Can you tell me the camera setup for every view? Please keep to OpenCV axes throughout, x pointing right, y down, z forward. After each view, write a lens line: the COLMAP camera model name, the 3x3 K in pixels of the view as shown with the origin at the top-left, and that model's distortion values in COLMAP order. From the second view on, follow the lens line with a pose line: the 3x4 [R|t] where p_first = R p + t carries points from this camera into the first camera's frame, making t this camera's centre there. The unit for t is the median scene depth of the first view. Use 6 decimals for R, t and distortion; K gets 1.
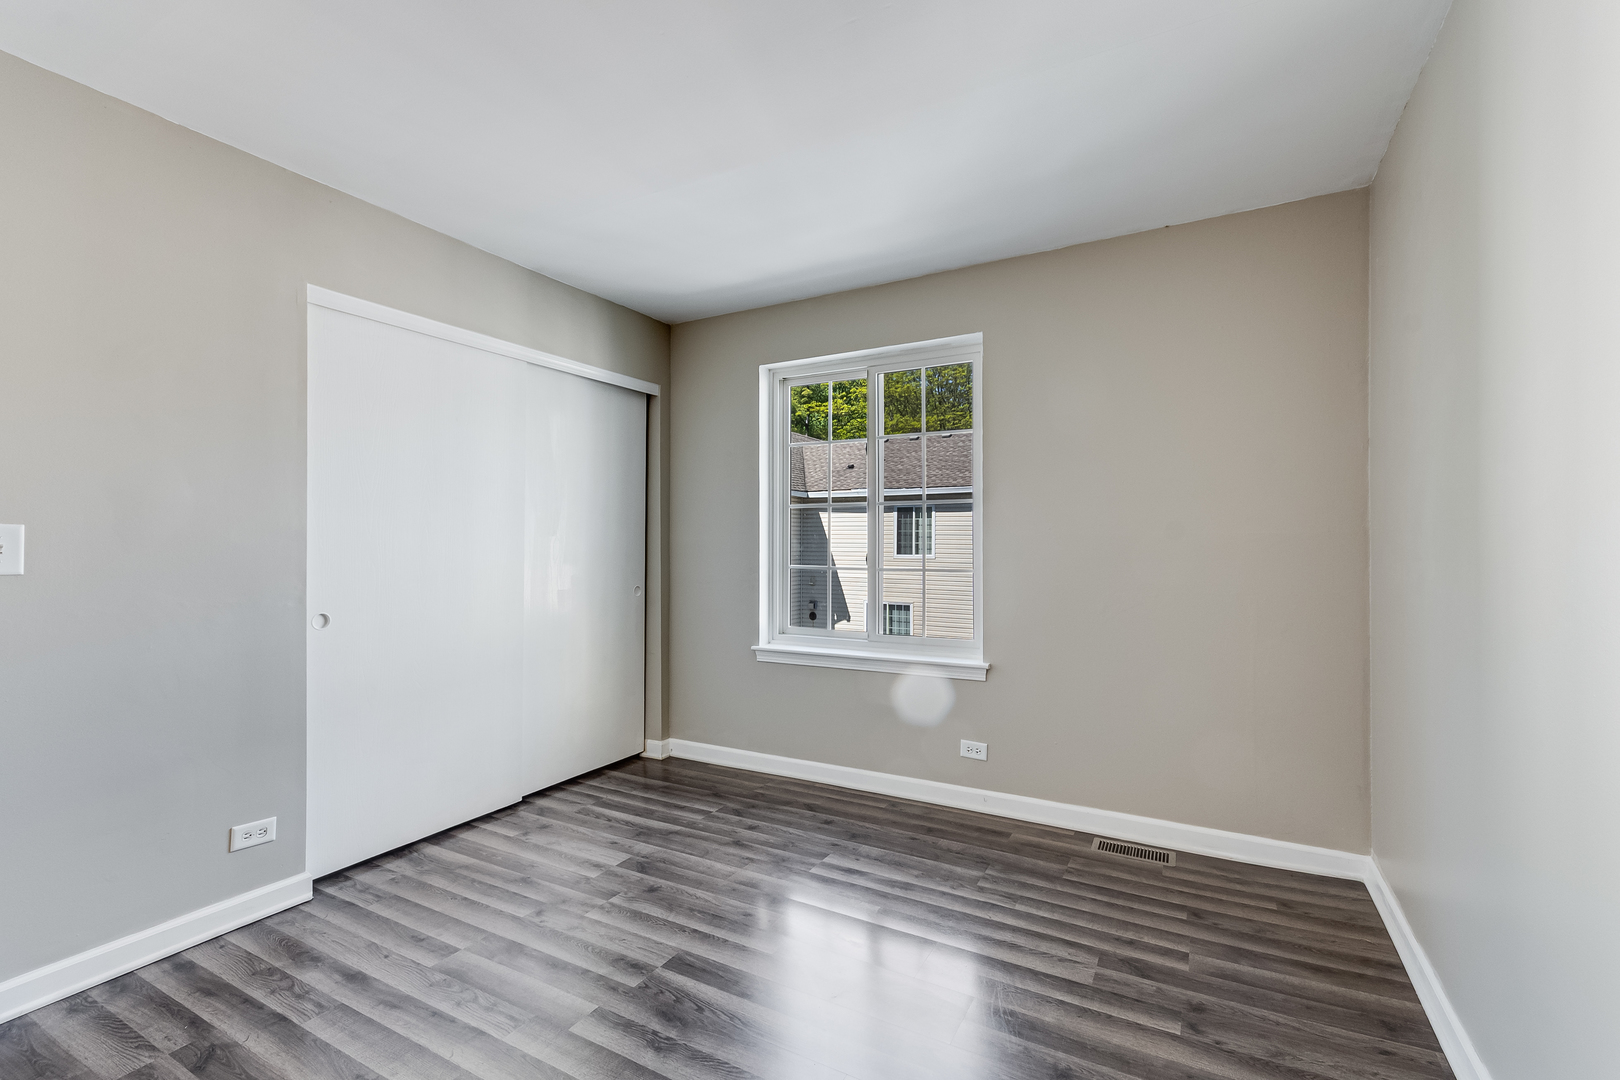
lens RADIAL K [[712.3, 0, 808.4], [0, 712.3, 535.5], [0, 0, 1]] dist [-0.002553, 0.000552]
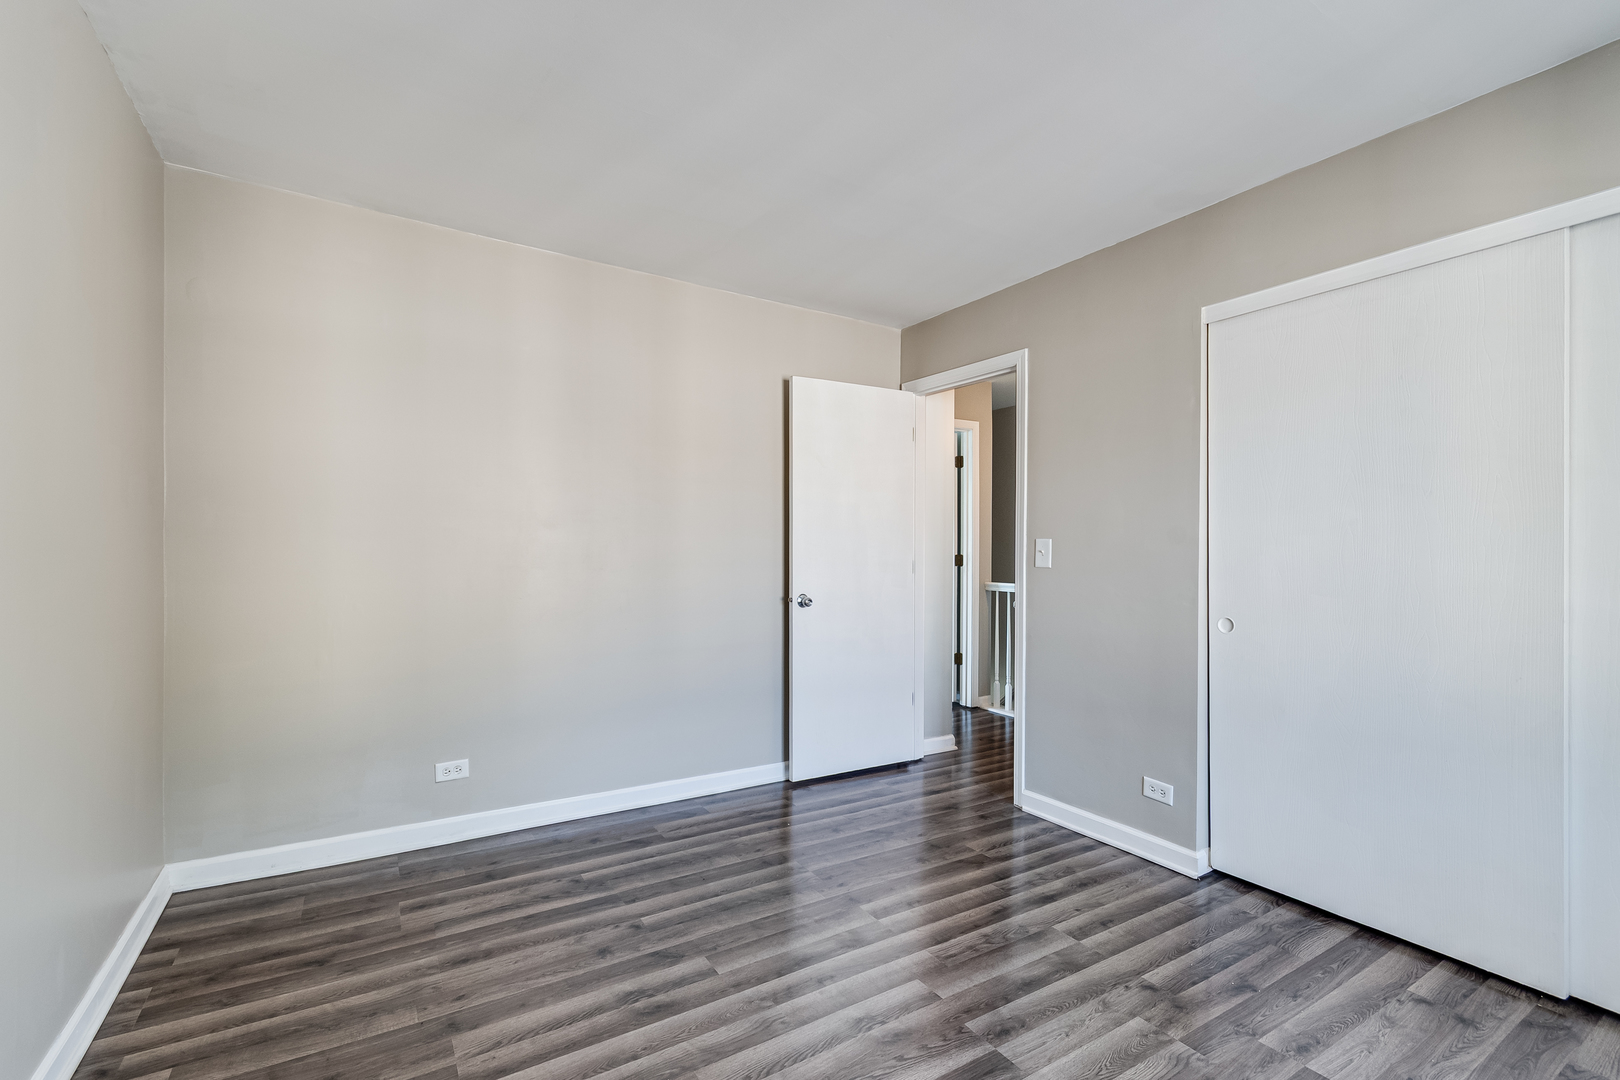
lens RADIAL K [[712.3, 0, 805.2], [0, 712.3, 547.8], [0, 0, 1]] dist [-0.002553, 0.000552]
pose [[-0.487526, -0.002434, -0.873105, 0.518549], [0.006028, 0.999963, -0.006154, 0.011163], [0.873088, -0.008264, -0.487493, 0.983633]]
